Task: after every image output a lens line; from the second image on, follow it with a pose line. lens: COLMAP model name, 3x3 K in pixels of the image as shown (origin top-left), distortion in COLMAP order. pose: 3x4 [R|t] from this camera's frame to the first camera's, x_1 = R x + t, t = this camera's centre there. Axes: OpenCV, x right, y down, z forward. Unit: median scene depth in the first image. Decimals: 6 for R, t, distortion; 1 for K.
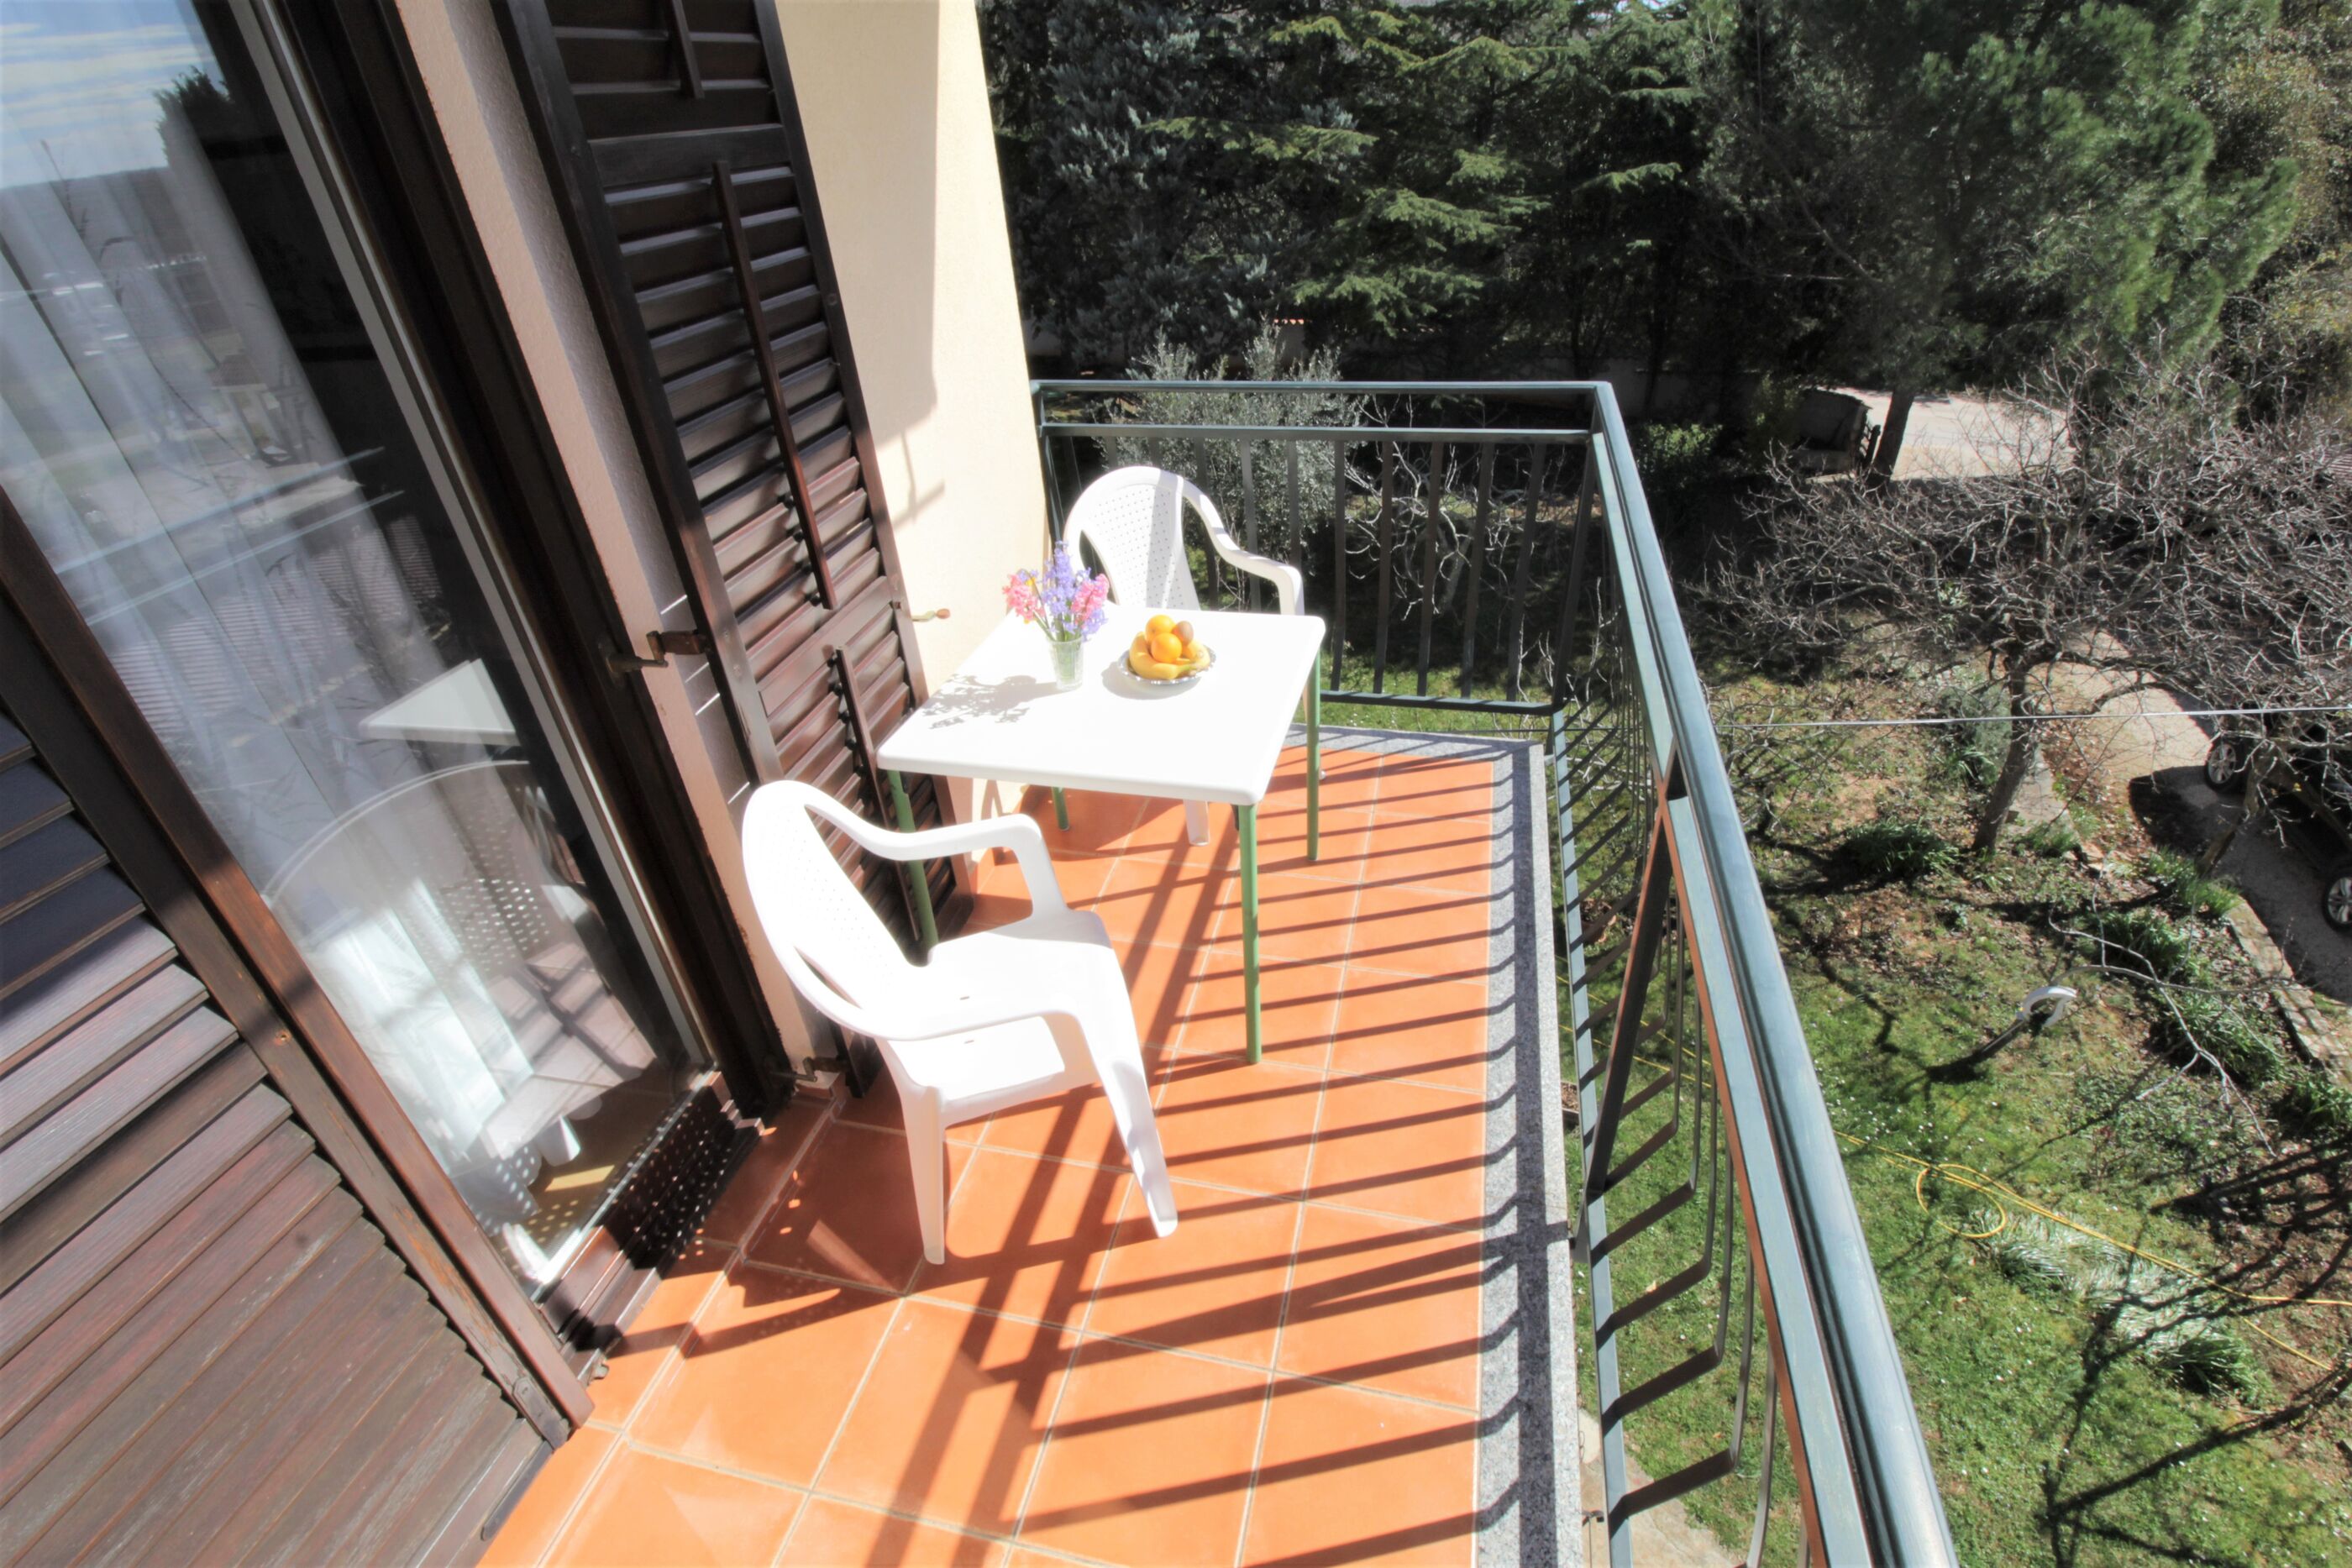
lens RADIAL K [[1094.5, 0, 1198.2], [0, 1094.5, 784.5], [0, 0, 1]] dist [-0.000222, -0.012160]
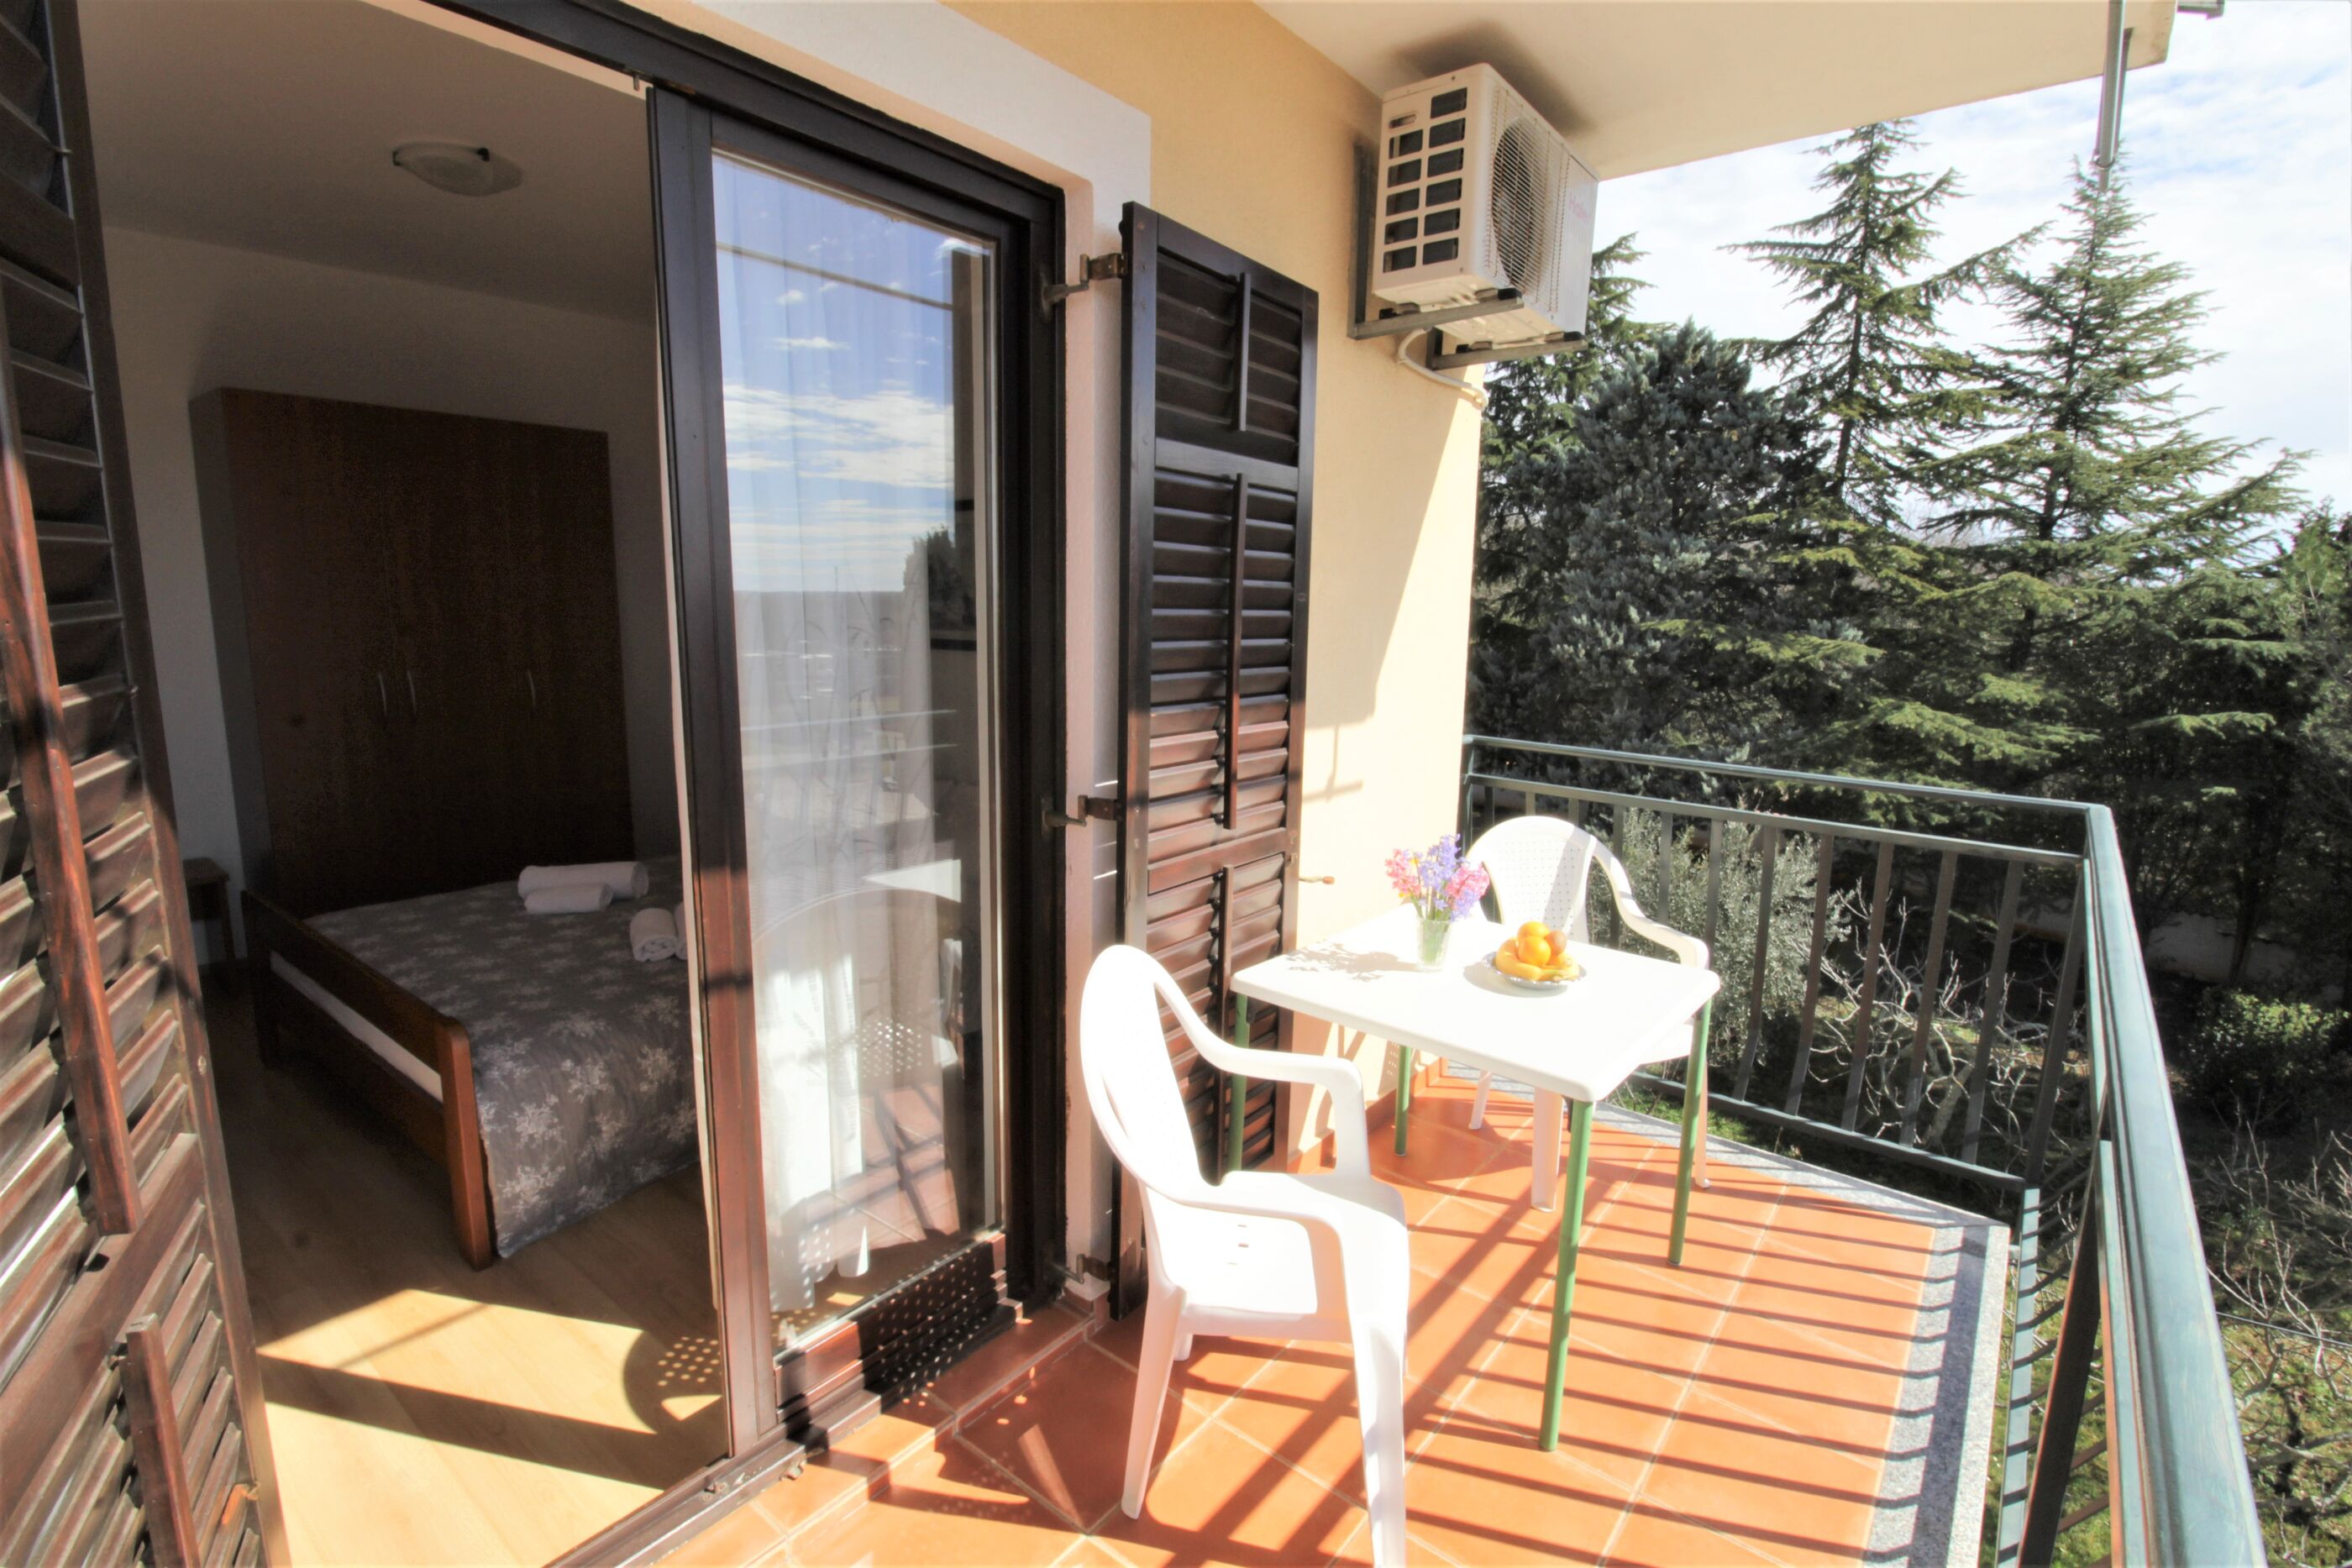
lens RADIAL K [[1099.4, 0, 1206.0], [0, 1099.4, 793.1], [0, 0, 1]] dist [0.002473, -0.015693]
pose [[0.905754, 0.147679, -0.397240, 0.060591], [-0.290600, 0.898686, -0.328505, 0.127336], [0.308481, 0.412983, 0.856904, 0.001862]]
